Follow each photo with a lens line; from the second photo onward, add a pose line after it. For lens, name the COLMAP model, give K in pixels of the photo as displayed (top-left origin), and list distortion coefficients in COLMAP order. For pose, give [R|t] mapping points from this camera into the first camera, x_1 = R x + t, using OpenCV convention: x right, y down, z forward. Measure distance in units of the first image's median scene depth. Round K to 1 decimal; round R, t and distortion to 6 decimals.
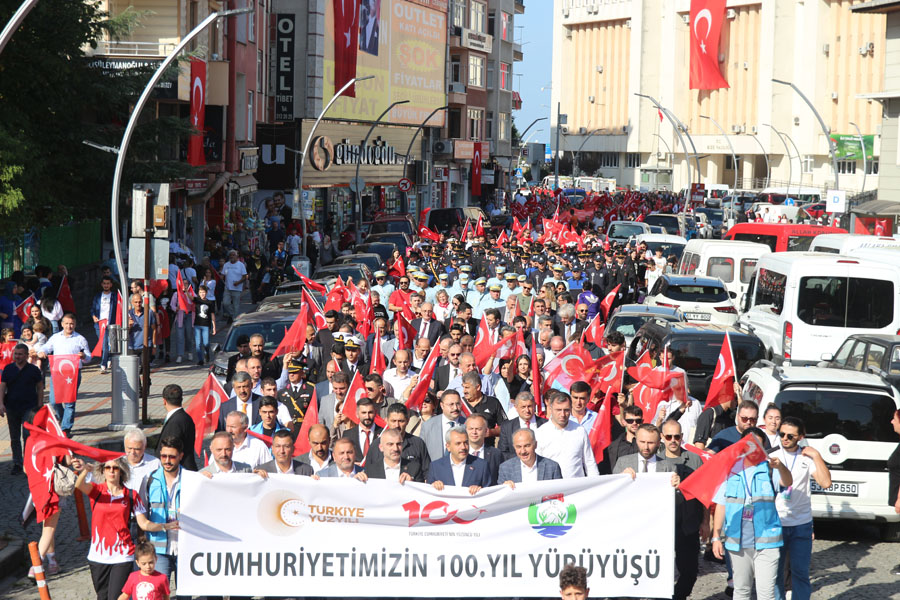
lens RADIAL K [[2460.6, 0, 450.0], [0, 2460.6, 300.0], [0, 0, 1]] dist [0.154064, 0.645554]
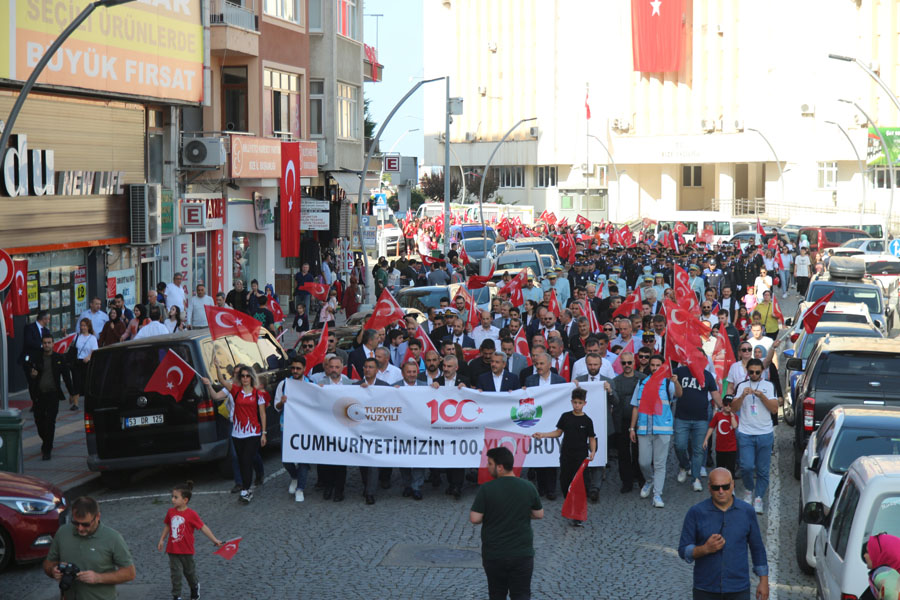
lens RADIAL K [[2460.6, 0, 450.0], [0, 2460.6, 300.0], [0, 0, 1]] dist [0.154064, 0.645554]
pose [[0.998102, -0.027497, 0.055112, 0.010290], [0.027981, 0.999576, -0.008037, -0.020603], [-0.054867, 0.009564, 0.998448, 0.370921]]
